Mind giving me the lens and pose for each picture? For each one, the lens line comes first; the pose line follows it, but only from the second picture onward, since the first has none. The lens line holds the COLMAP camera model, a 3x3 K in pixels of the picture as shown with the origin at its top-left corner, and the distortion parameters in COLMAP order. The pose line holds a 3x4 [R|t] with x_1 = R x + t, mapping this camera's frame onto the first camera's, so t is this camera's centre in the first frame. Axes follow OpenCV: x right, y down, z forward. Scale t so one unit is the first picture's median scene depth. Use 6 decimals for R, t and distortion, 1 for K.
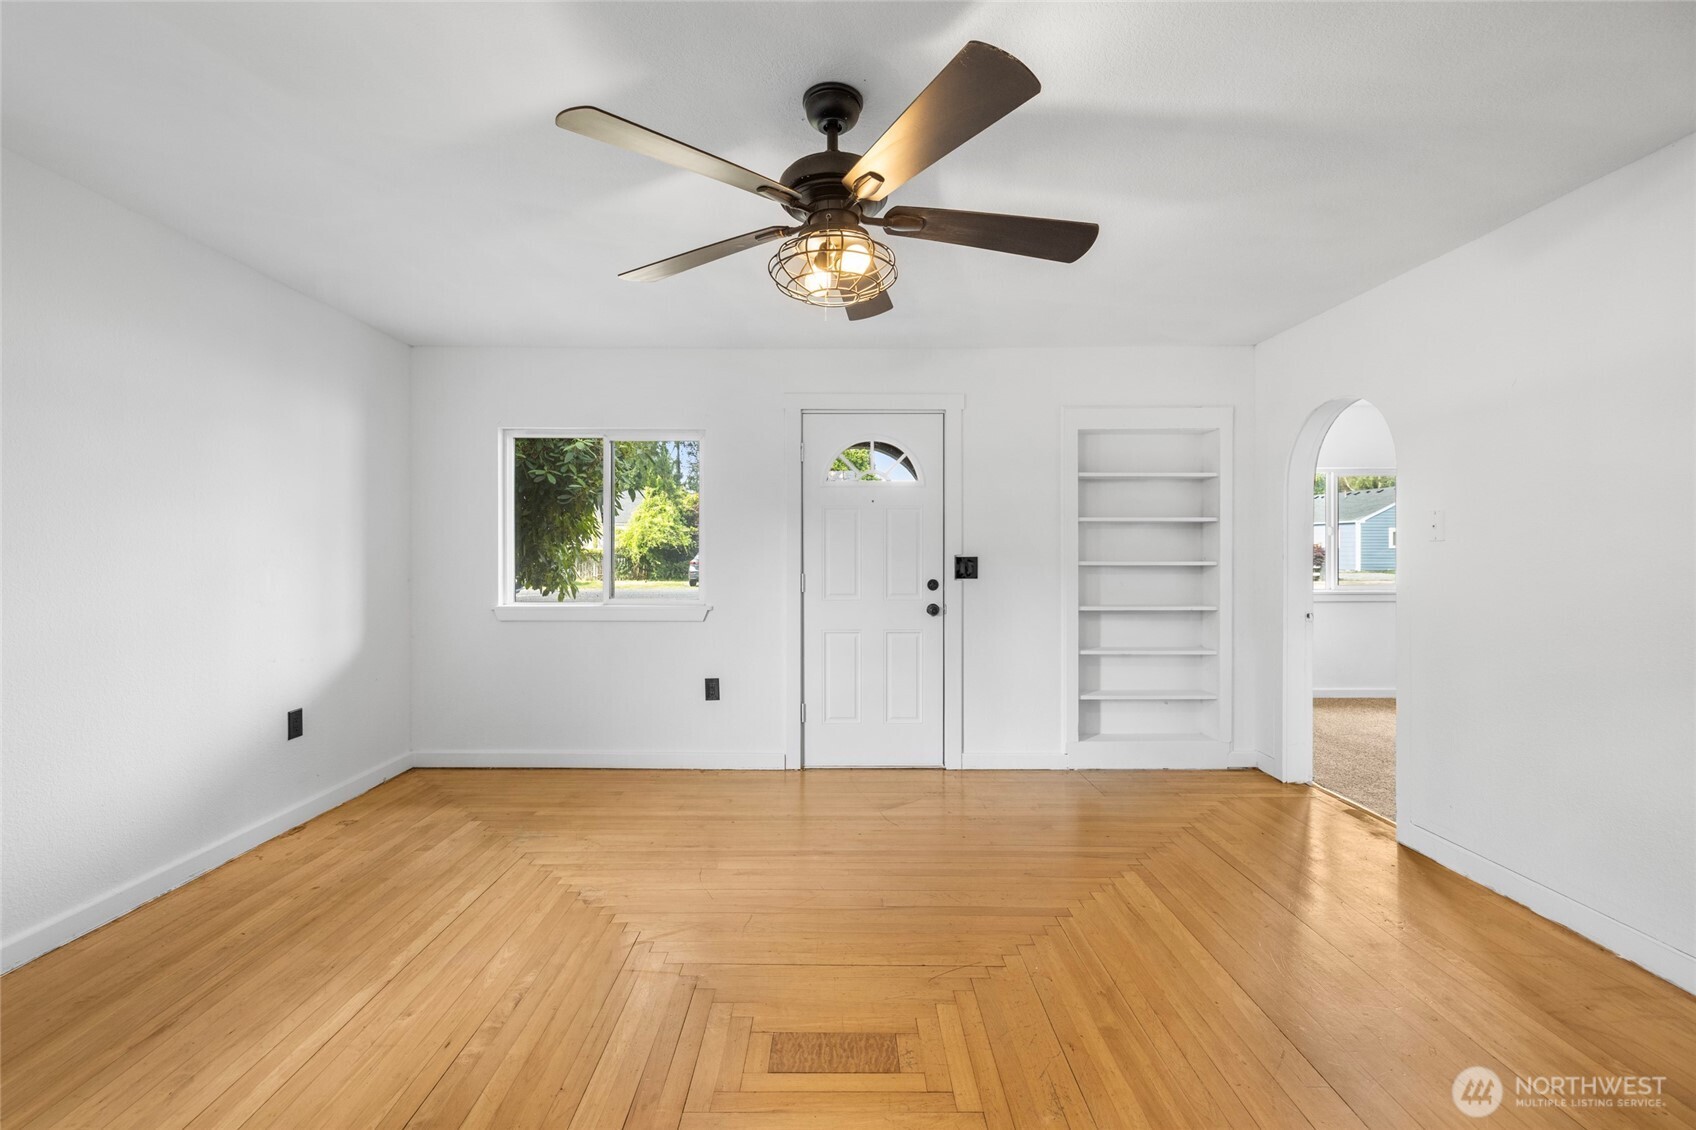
lens RADIAL K [[718.2, 0, 841.2], [0, 718.2, 555.3], [0, 0, 1]] dist [-0.000856, 0.000286]
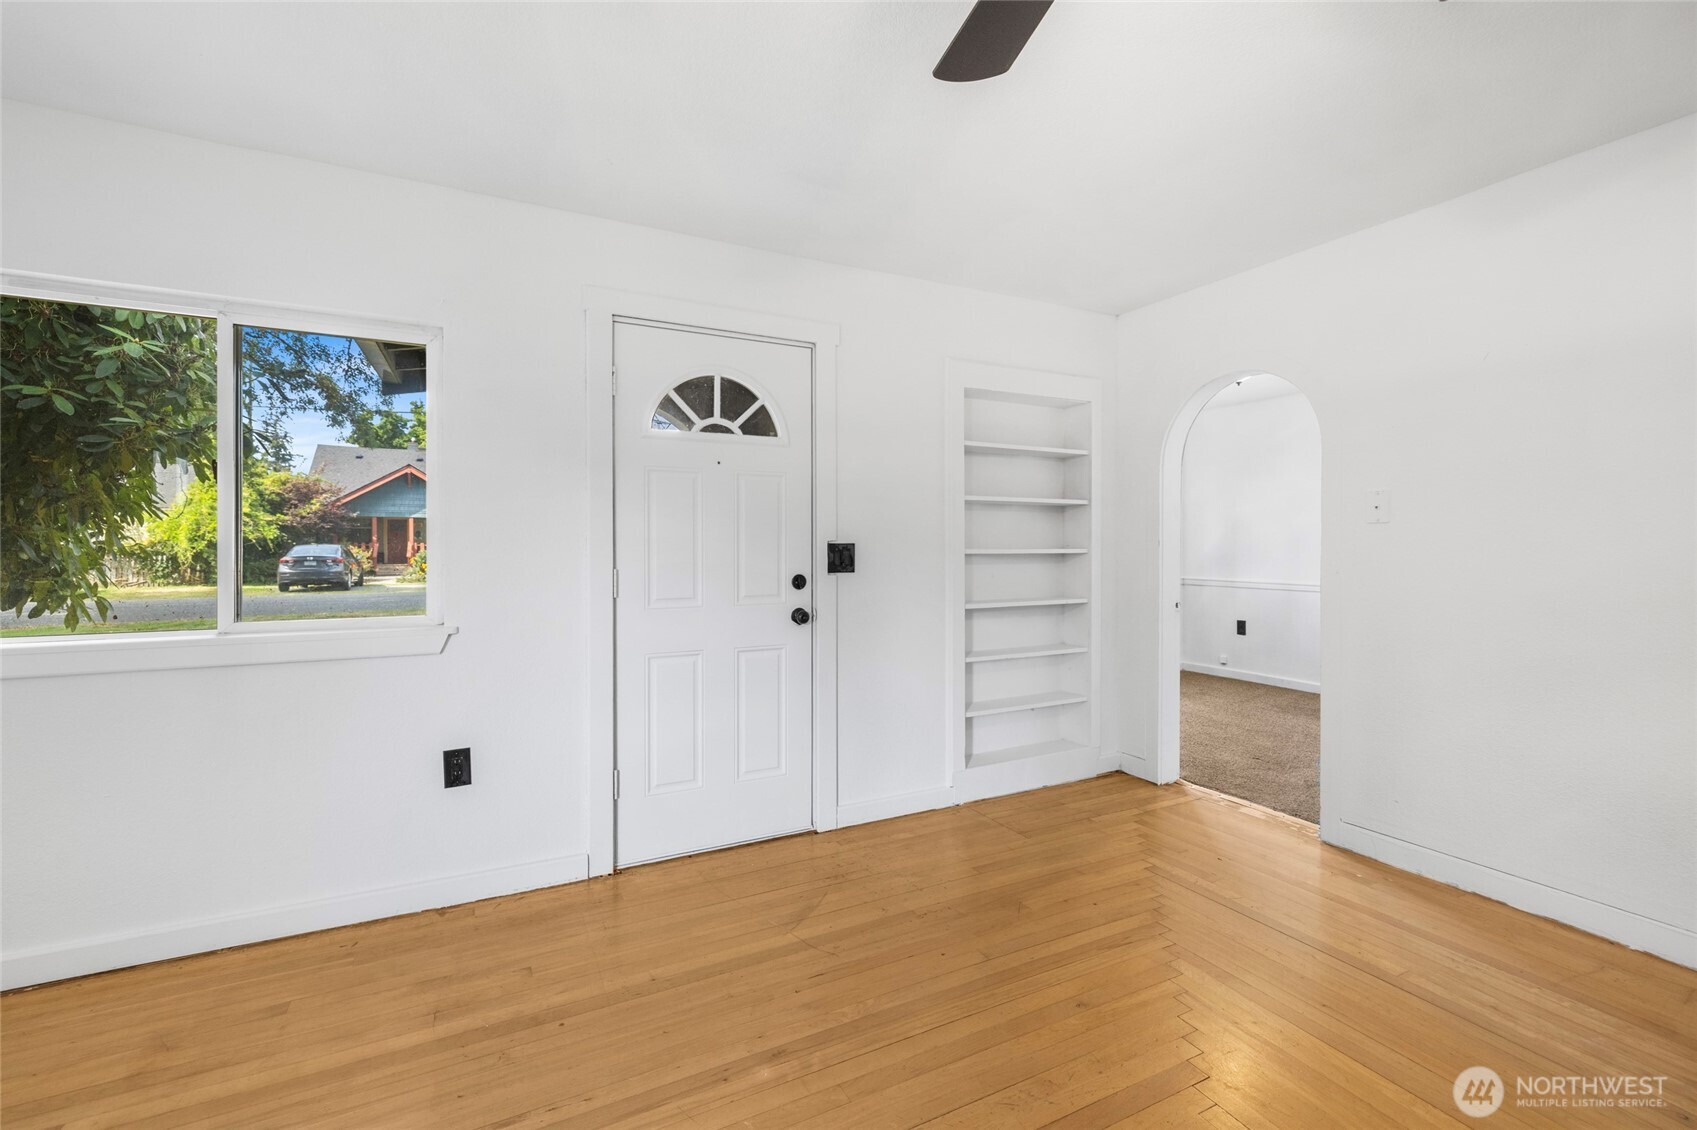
lens RADIAL K [[721.1, 0, 839.7], [0, 721.1, 549.1], [0, 0, 1]] dist [0.000041, 0.000459]
pose [[0.892911, -0.003394, 0.450220, -0.165506], [0.004444, 0.999989, -0.001275, 0.008892], [-0.450211, 0.003139, 0.892917, 0.329518]]
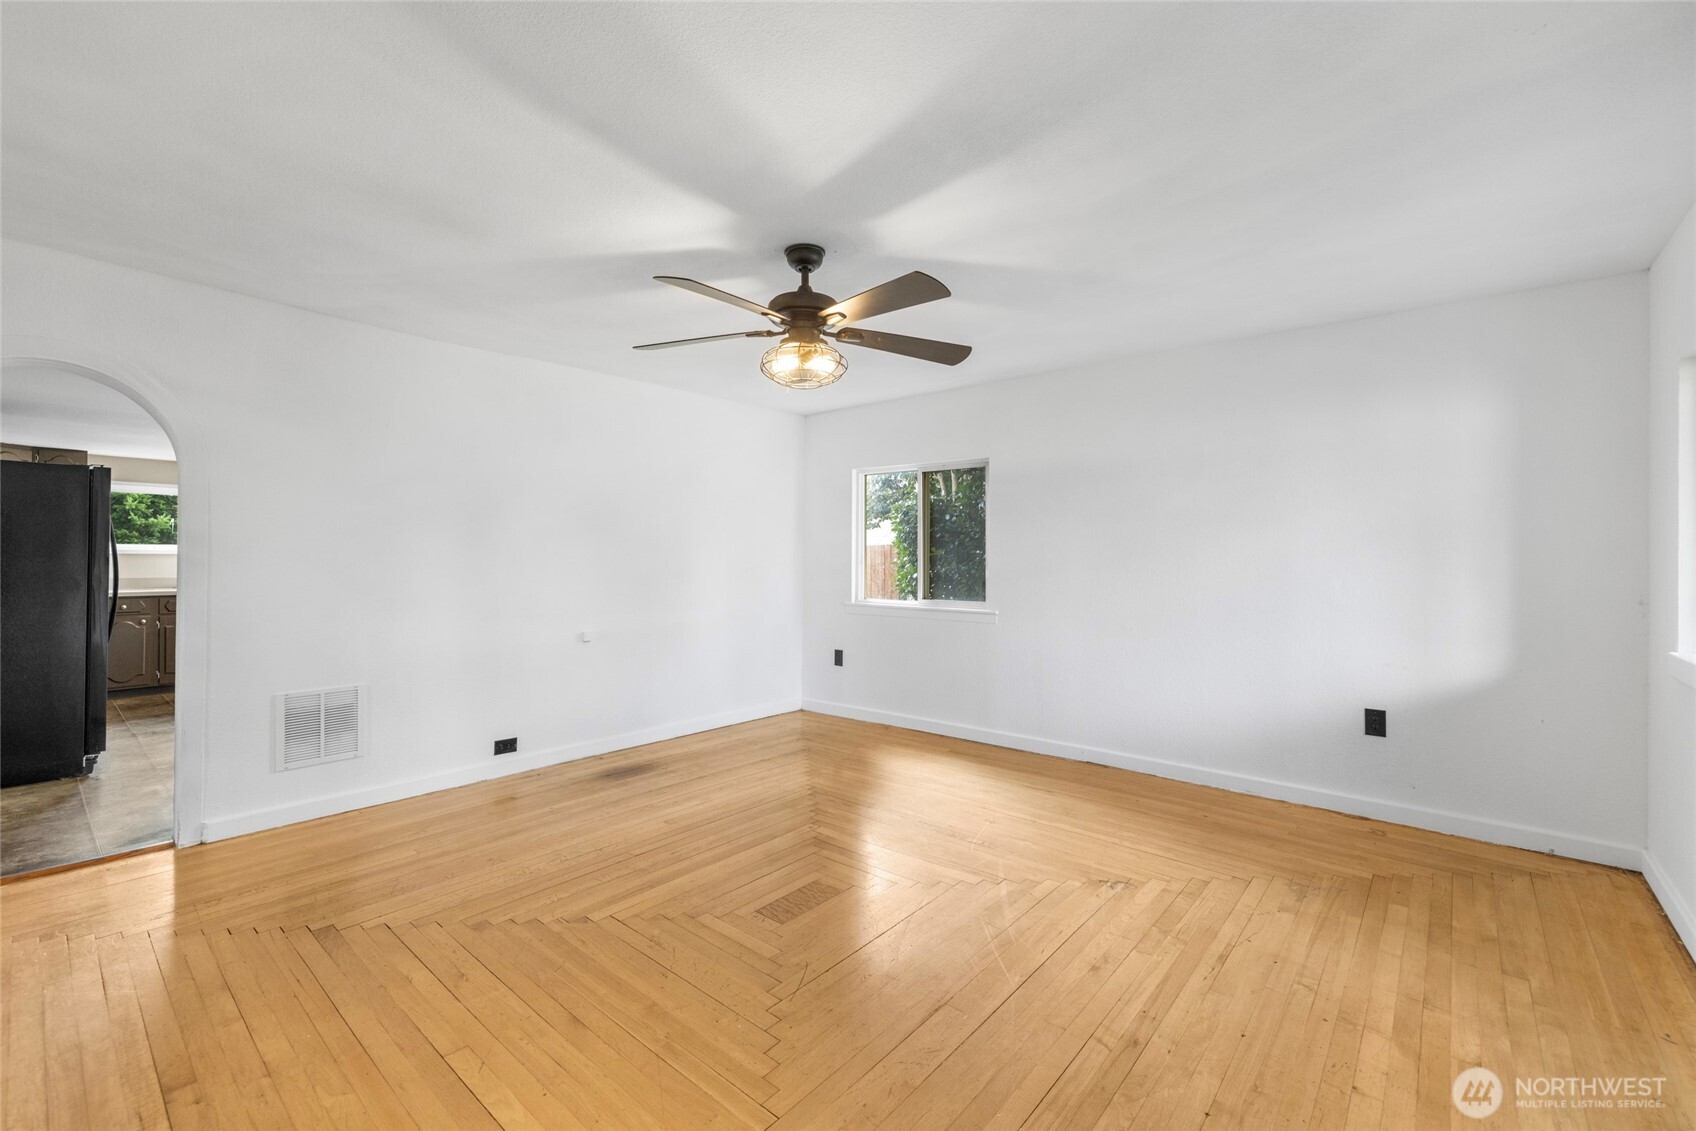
lens RADIAL K [[714.0, 0, 838.2], [0, 714.0, 560.1], [0, 0, 1]] dist [-0.001116, -0.000384]
pose [[-0.659244, -0.000673, -0.751929, 0.443316], [-0.013060, 0.999859, 0.010555, -0.006453], [0.751815, 0.016778, -0.659160, 0.862045]]
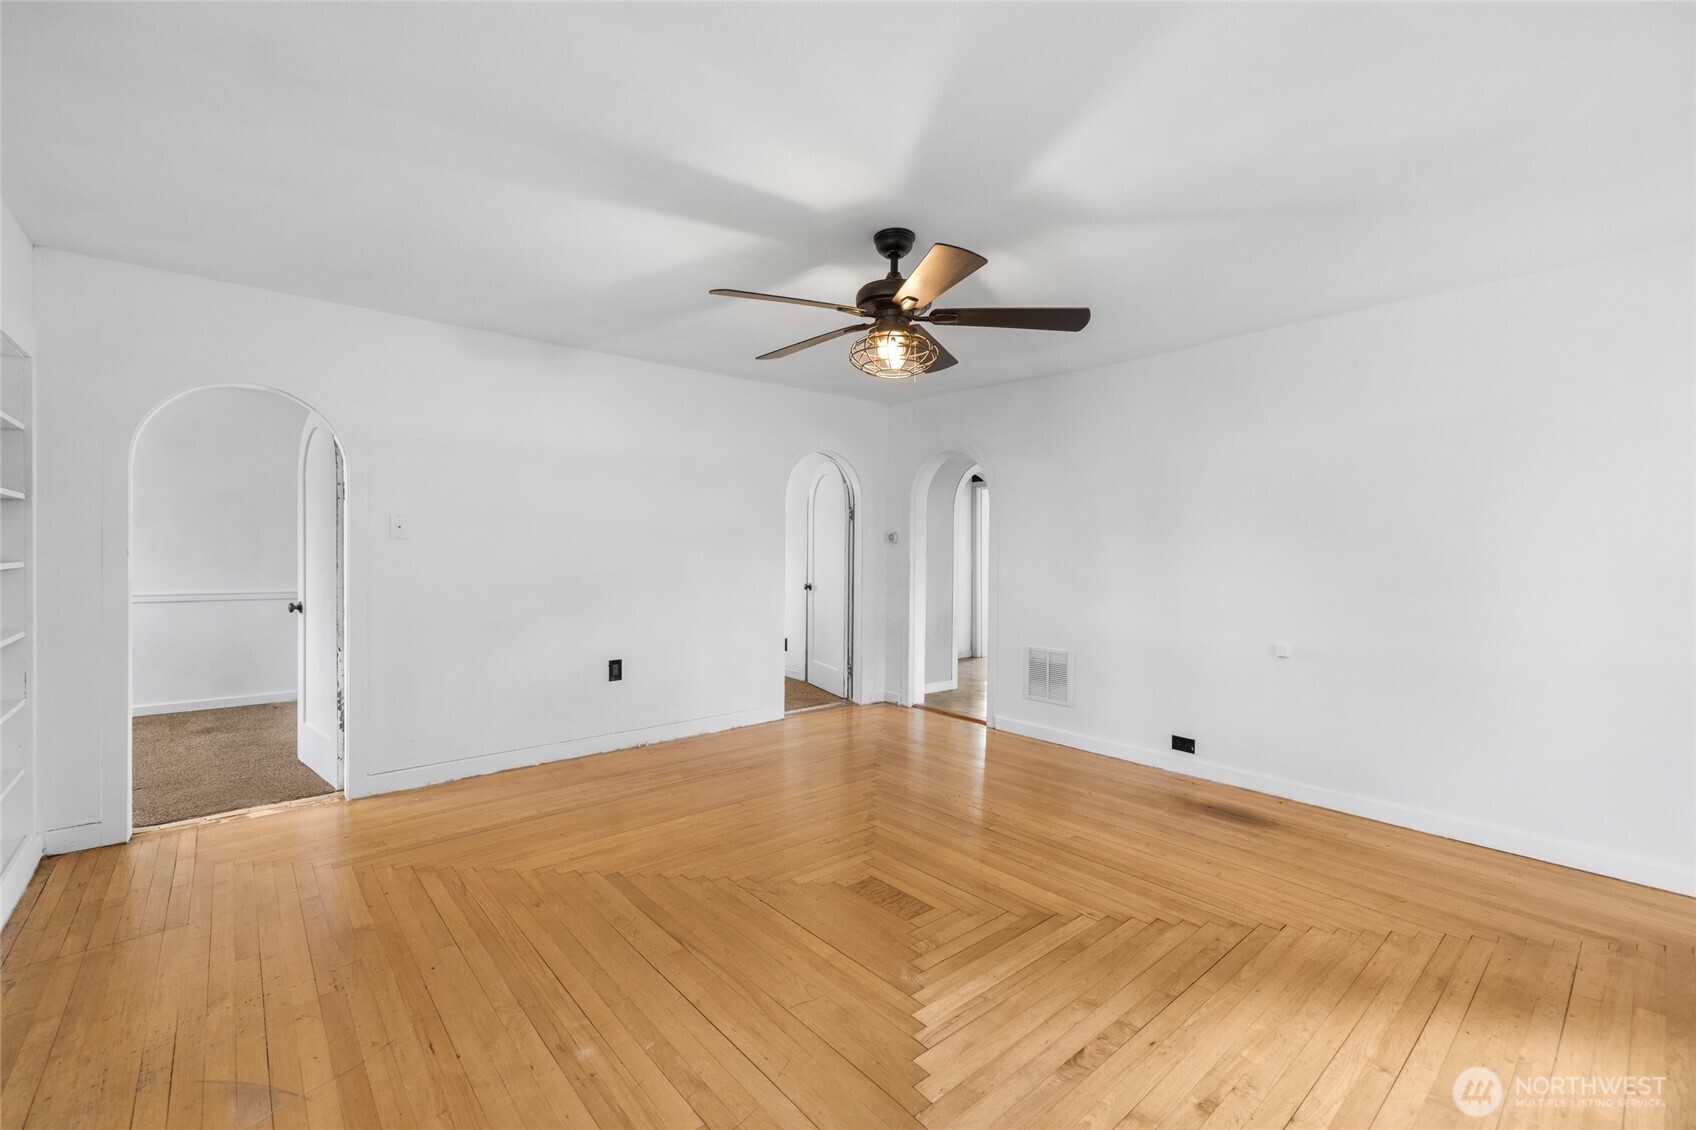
lens RADIAL K [[715.2, 0, 838.7], [0, 715.2, 544.5], [0, 0, 1]] dist [-0.002381, 0.000528]
pose [[-0.647832, -0.001321, 0.761782, -0.446702], [-0.000624, 0.999999, 0.001203, -0.007402], [-0.761783, 0.000304, -0.647832, 0.864250]]
